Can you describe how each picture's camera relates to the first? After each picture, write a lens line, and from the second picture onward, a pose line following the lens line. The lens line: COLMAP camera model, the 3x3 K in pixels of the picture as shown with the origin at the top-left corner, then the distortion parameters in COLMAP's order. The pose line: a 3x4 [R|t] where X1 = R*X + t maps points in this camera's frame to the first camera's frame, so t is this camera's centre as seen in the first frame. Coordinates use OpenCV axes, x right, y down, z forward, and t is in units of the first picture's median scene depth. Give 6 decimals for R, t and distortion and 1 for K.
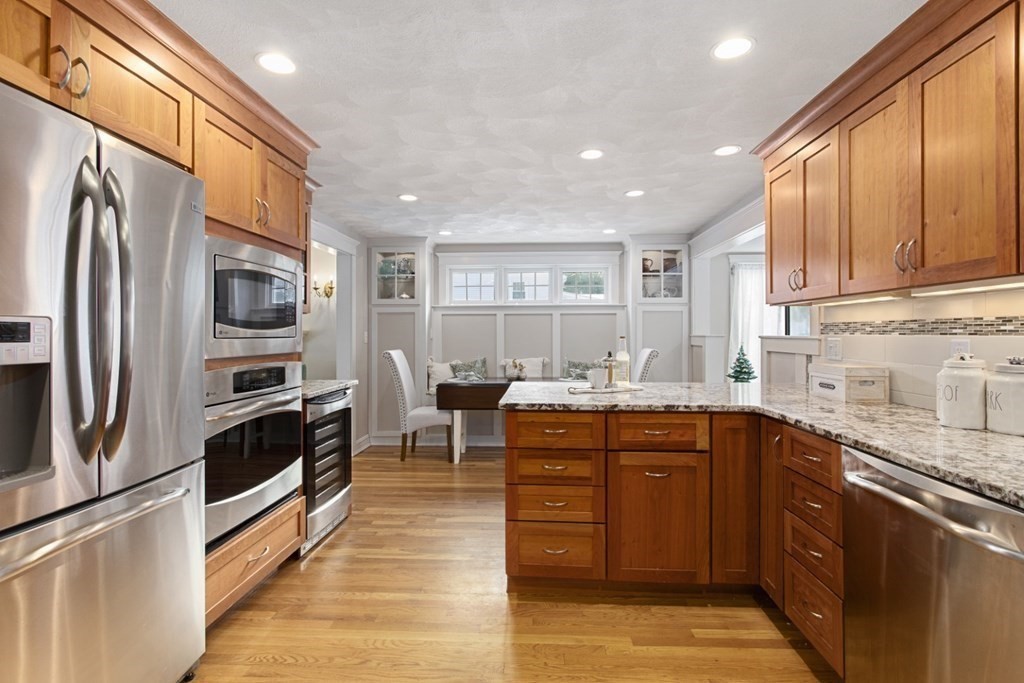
lens RADIAL K [[483.2, 0, 513.4], [0, 483.2, 330.3], [0, 0, 1]] dist [0.000051, 0.000195]
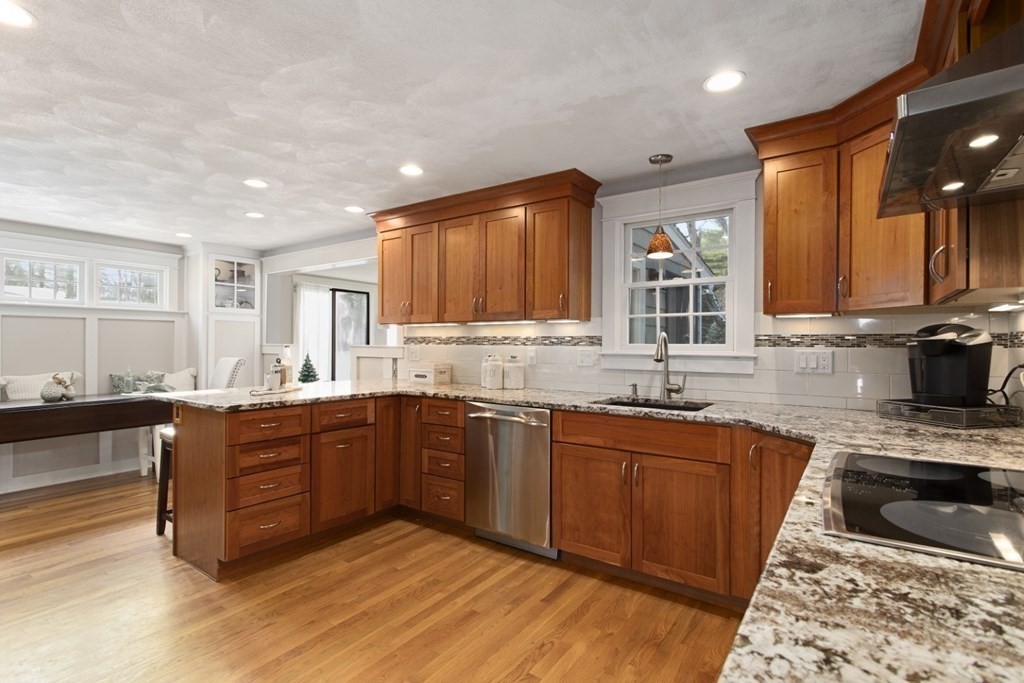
lens RADIAL K [[491.9, 0, 512.0], [0, 491.9, 341.5], [0, 0, 1]] dist [0.000149, 0.000127]
pose [[0.531091, 0.007592, 0.847281, -0.561675], [-0.011250, 0.999935, -0.001908, -0.001572], [-0.847240, -0.008519, 0.531142, -0.131603]]
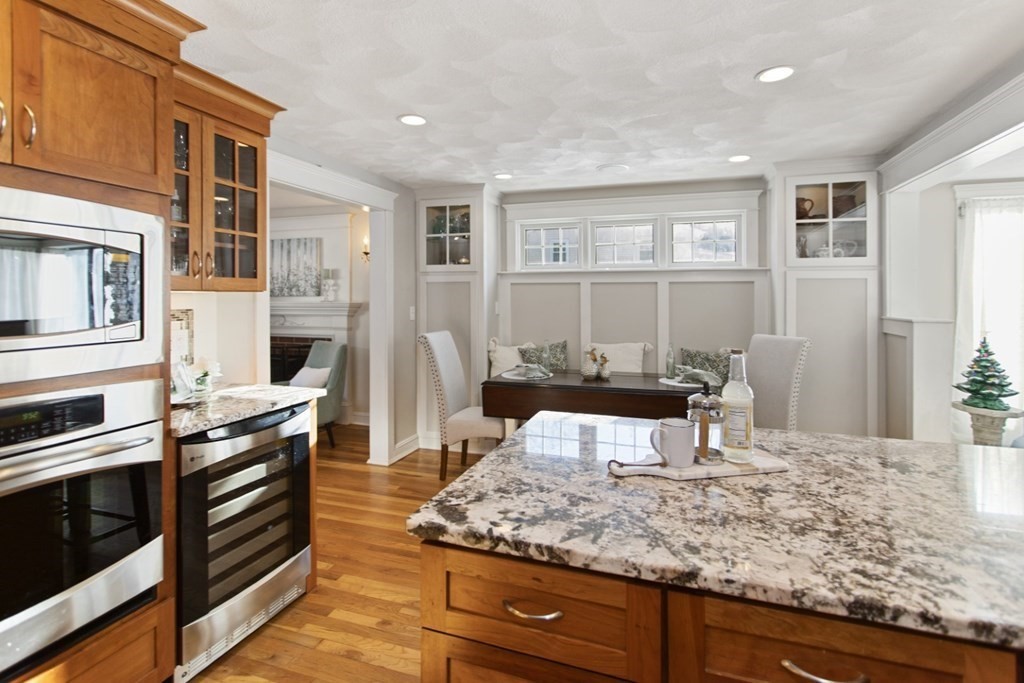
lens RADIAL K [[495.0, 0, 514.0], [0, 495.0, 290.2], [0, 0, 1]] dist [-0.001018, 0.000161]
pose [[0.964673, -0.000557, -0.263451, 0.159447], [-0.000283, 0.999995, -0.003148, -0.045928], [0.263451, 0.003112, 0.964668, 0.536924]]
